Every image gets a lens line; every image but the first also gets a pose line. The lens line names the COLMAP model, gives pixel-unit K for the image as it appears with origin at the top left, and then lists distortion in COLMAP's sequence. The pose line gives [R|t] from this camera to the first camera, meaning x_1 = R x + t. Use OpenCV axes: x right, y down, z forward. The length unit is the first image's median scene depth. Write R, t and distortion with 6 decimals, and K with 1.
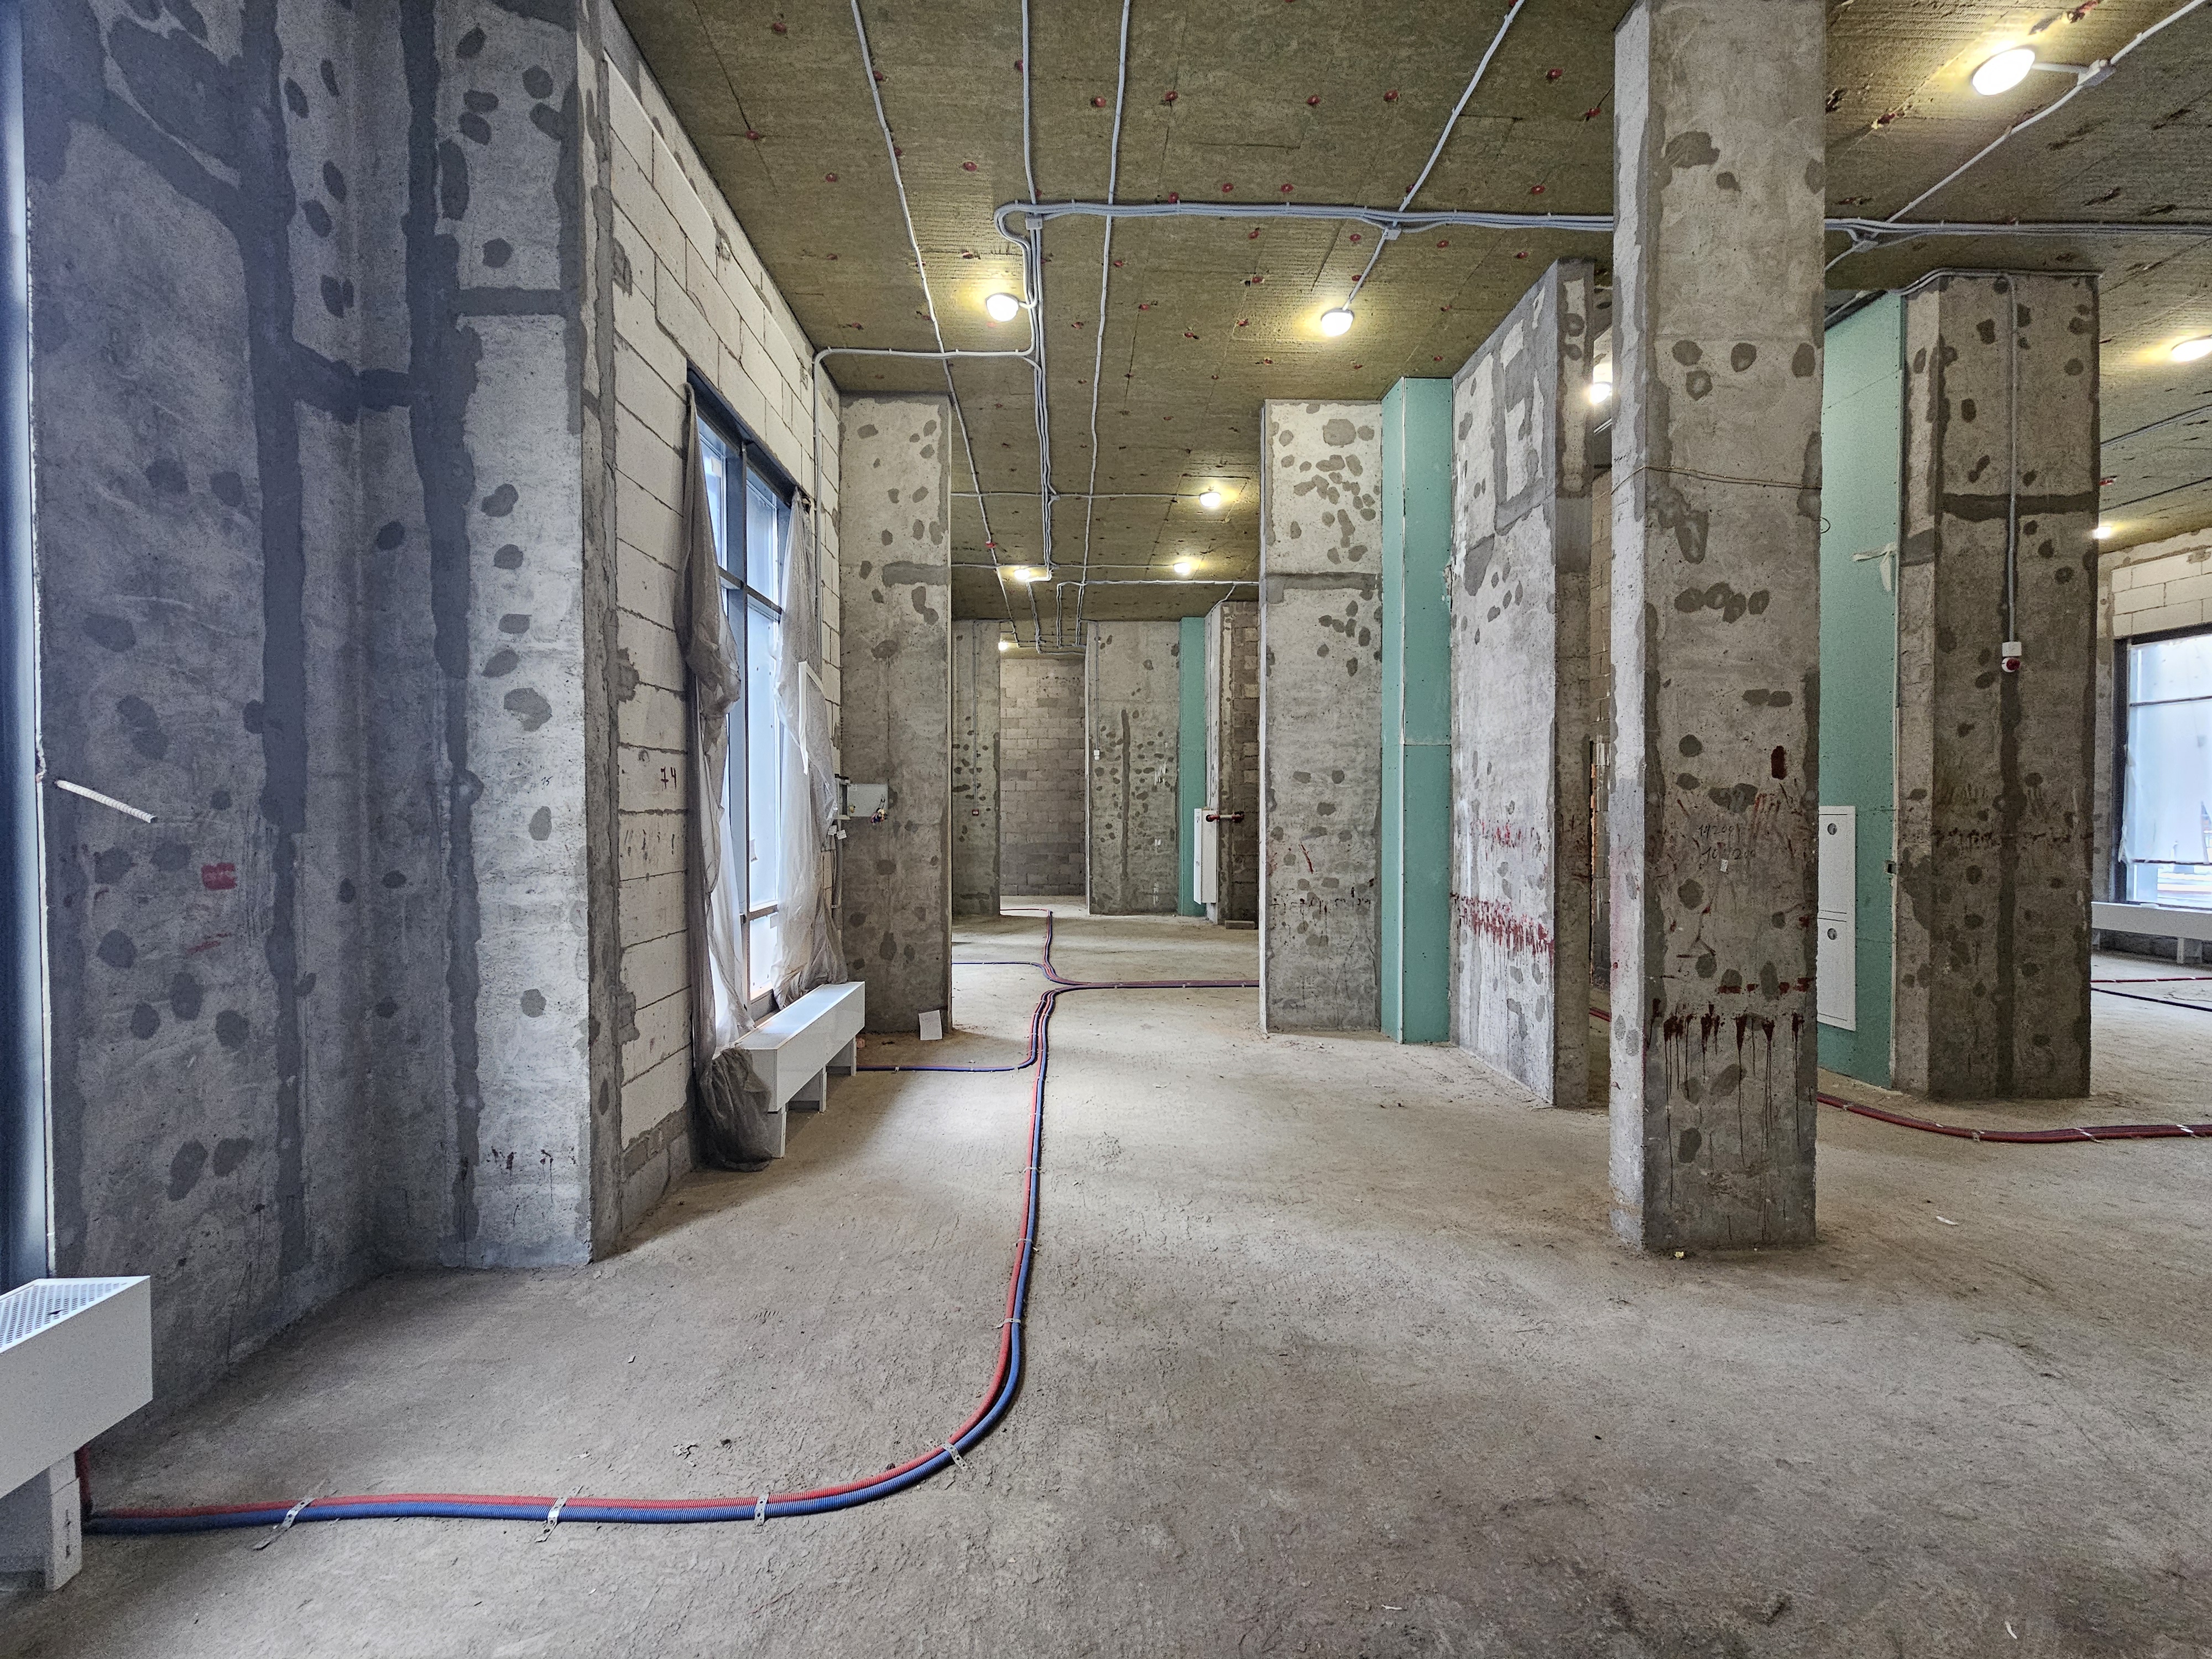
lens RADIAL K [[903.3, 0, 1100.3], [0, 903.3, 828.5], [0, 0, 1]] dist [0.001492, -0.001437]
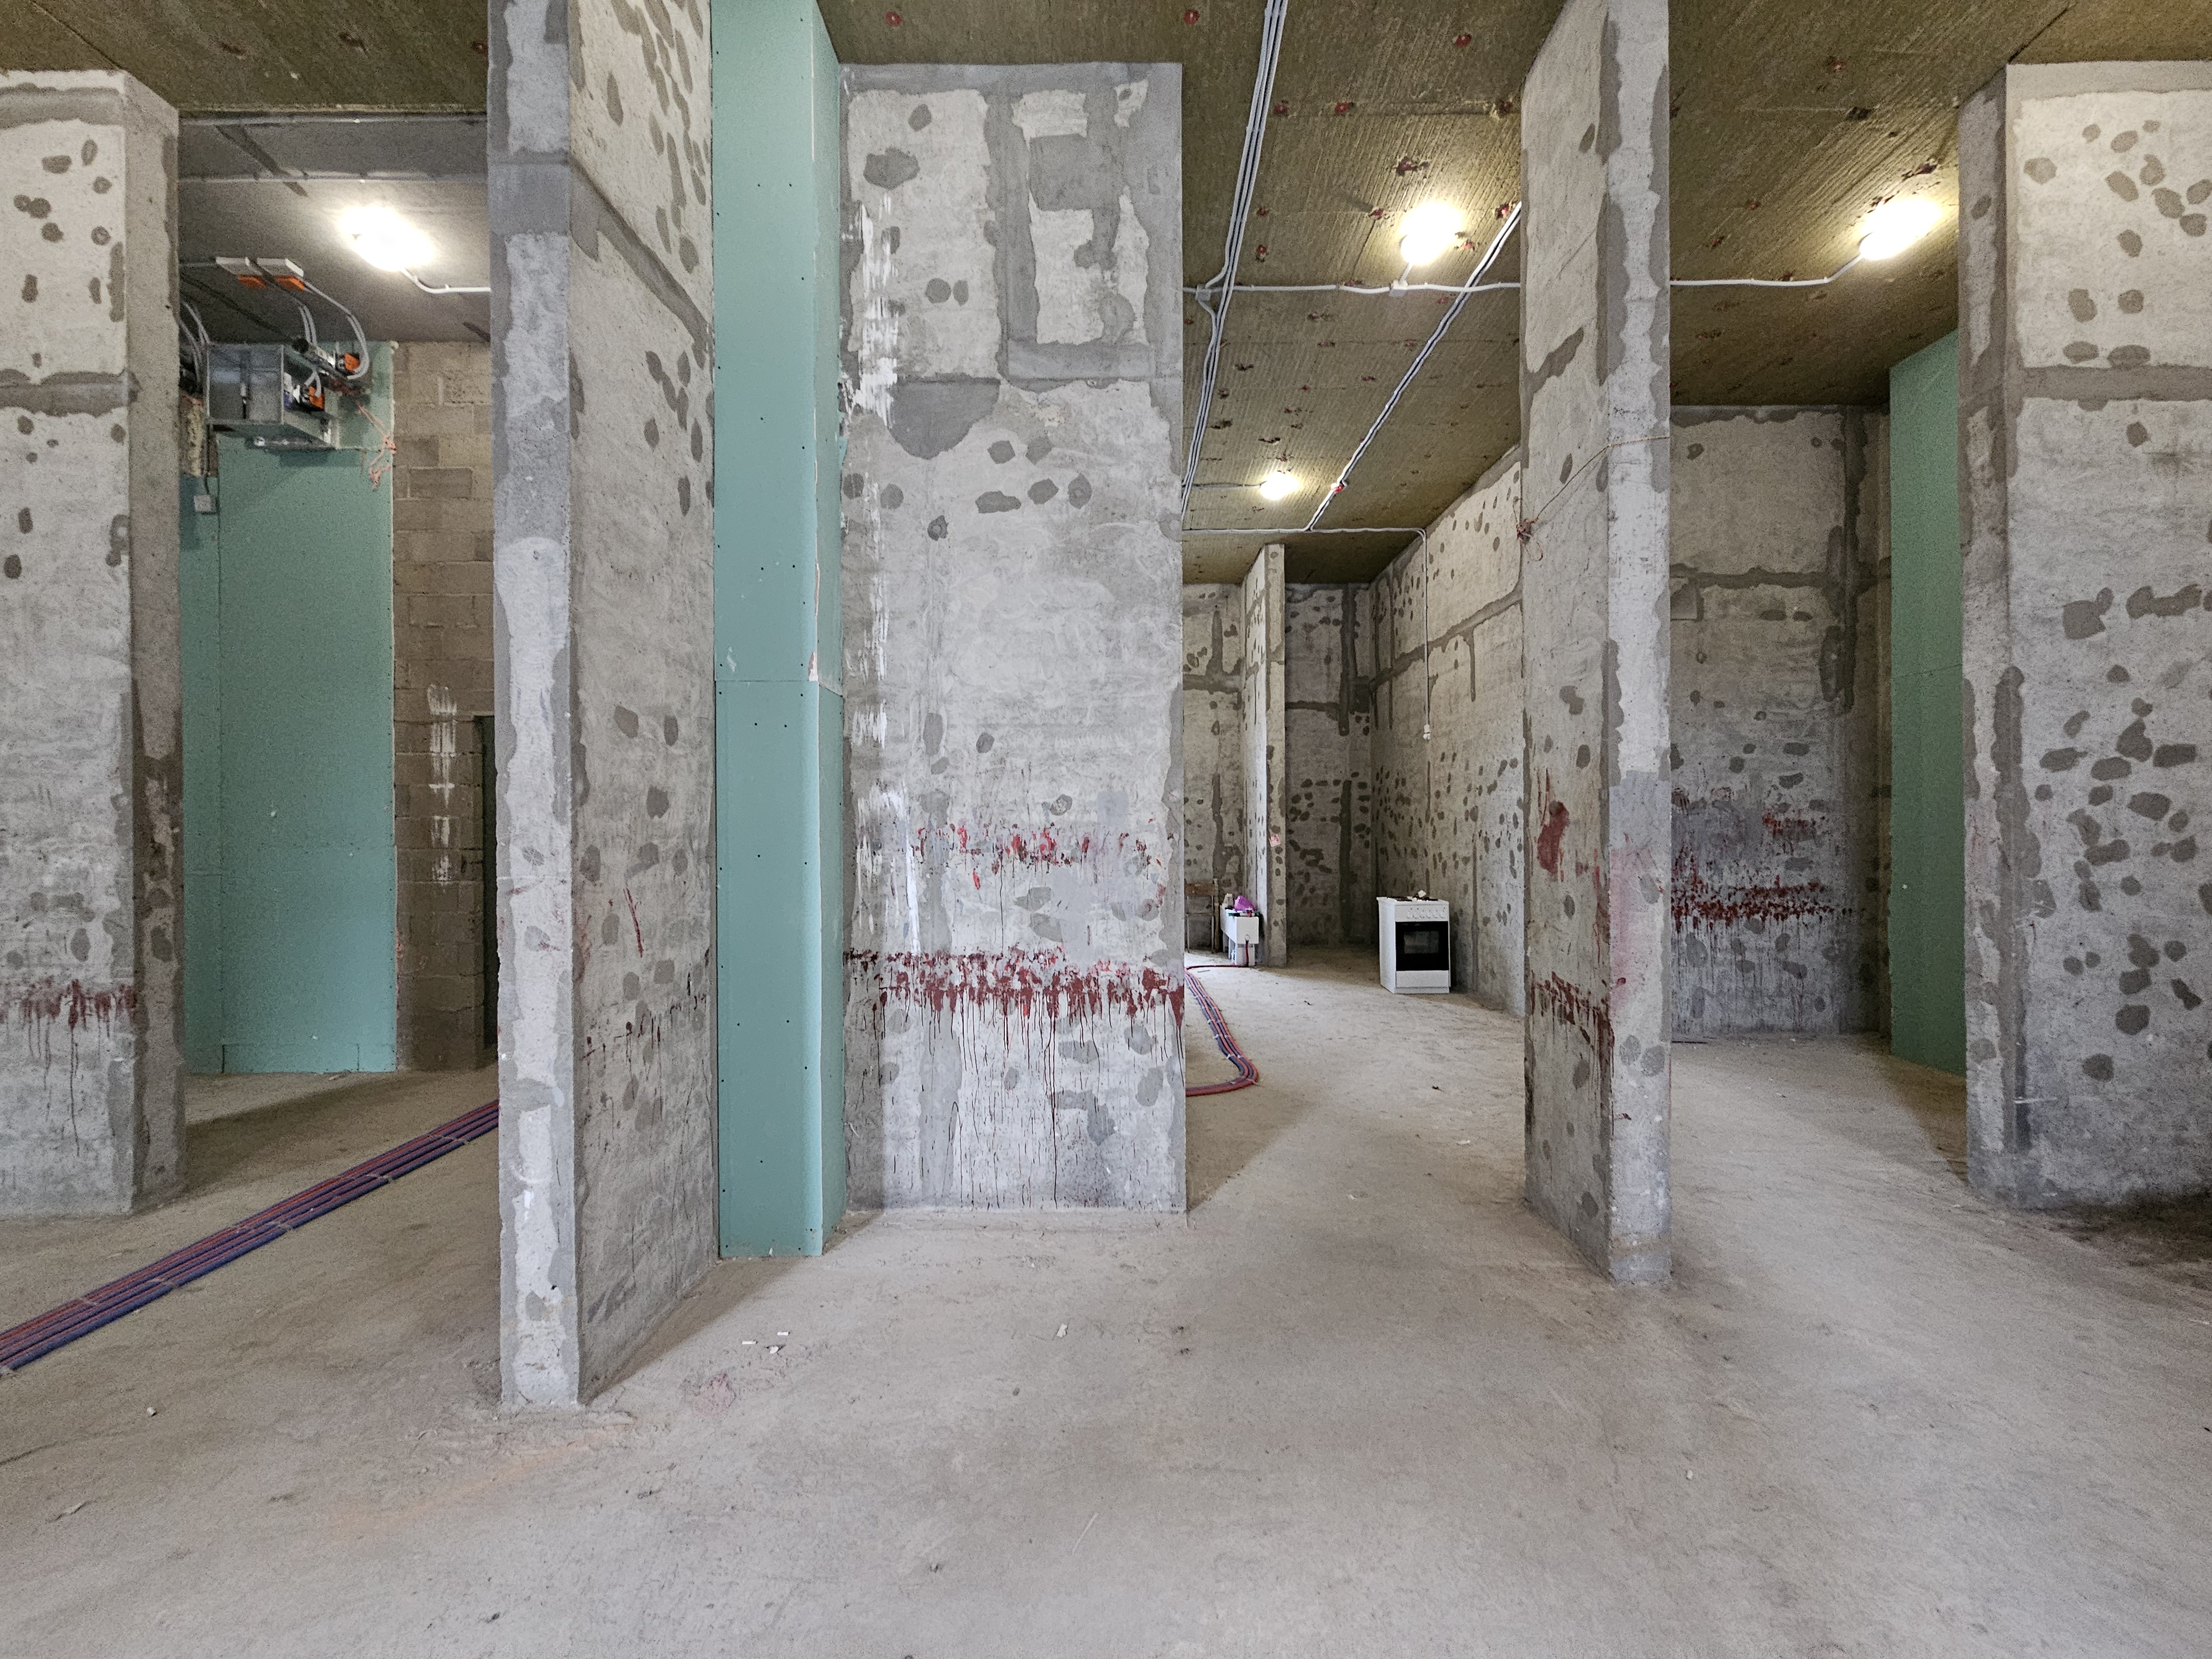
lens RADIAL K [[903.3, 0, 1109.3], [0, 903.3, 828.2], [0, 0, 1]] dist [0.001492, -0.001437]
pose [[0.037558, -0.003164, 0.999289, -0.173533], [0.021469, 0.999767, 0.002358, -0.005749], [-0.999064, 0.021365, 0.037617, 0.768187]]
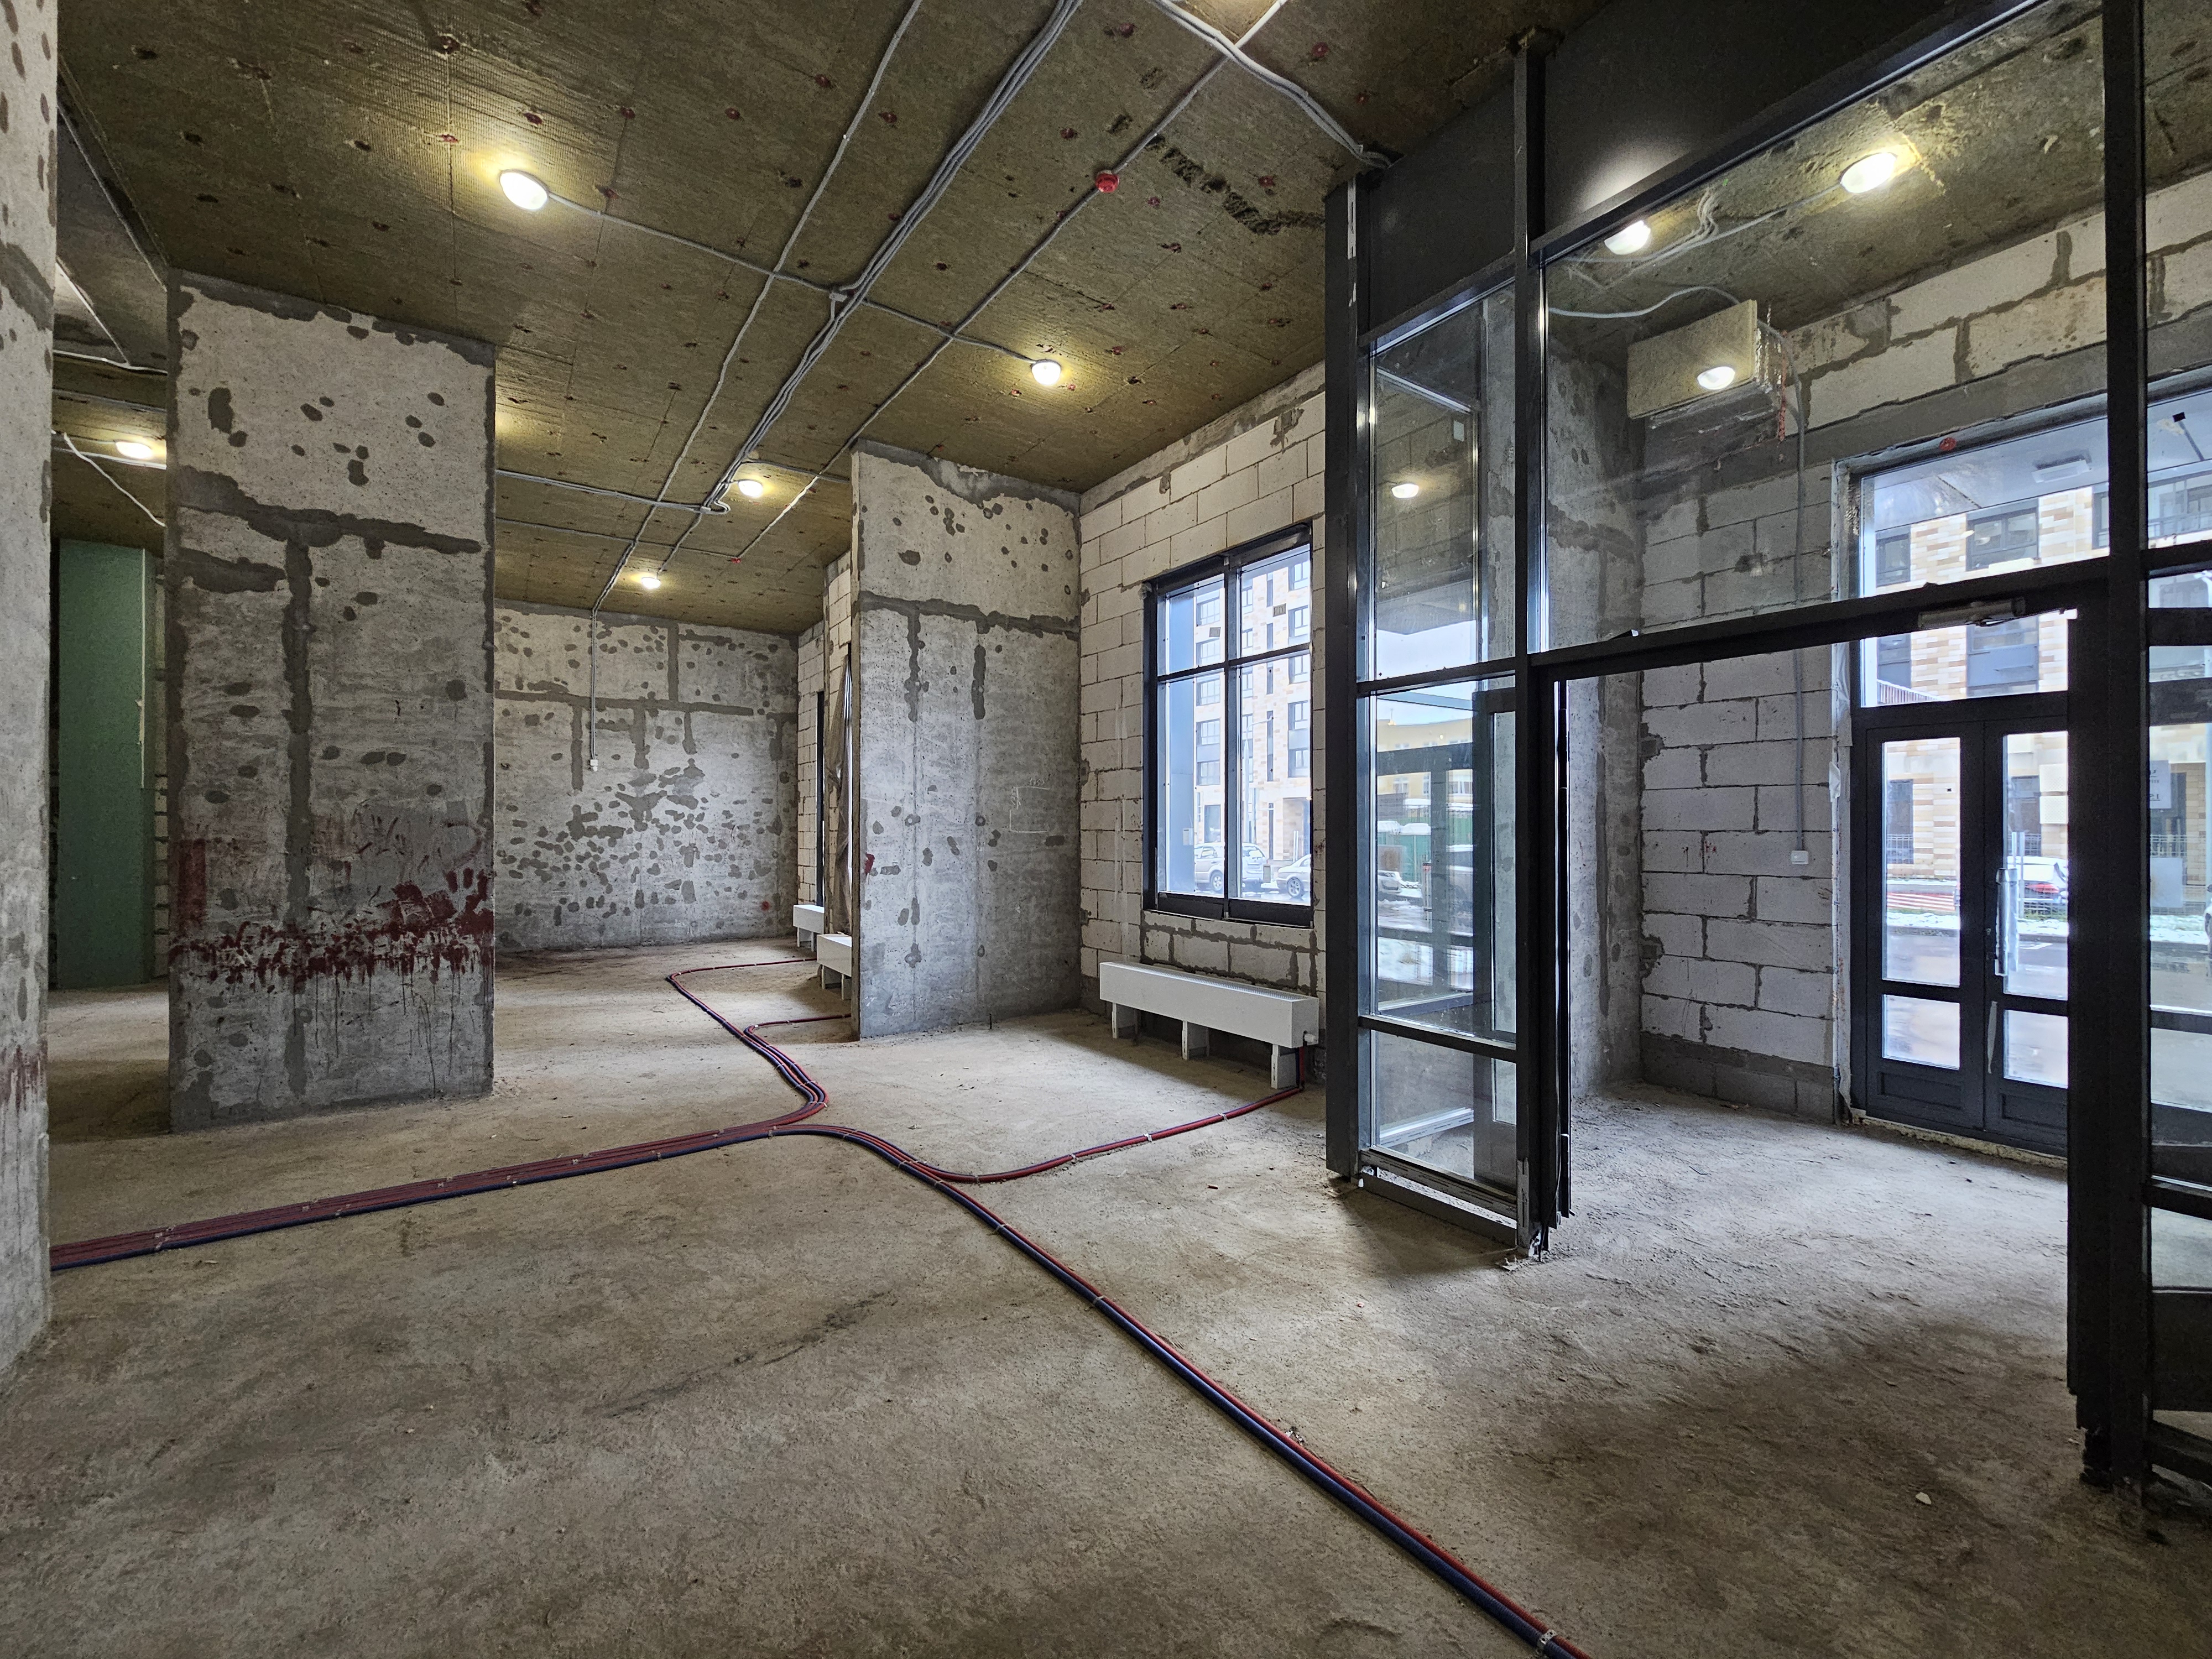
lens RADIAL K [[903.3, 0, 1106.2], [0, 903.3, 827.8], [0, 0, 1]] dist [0.001492, -0.001437]
pose [[-0.845463, -0.001235, -0.534032, 0.148156], [-0.009032, 0.999887, 0.011986, -0.036953], [0.533957, 0.014957, -0.845379, 2.040664]]
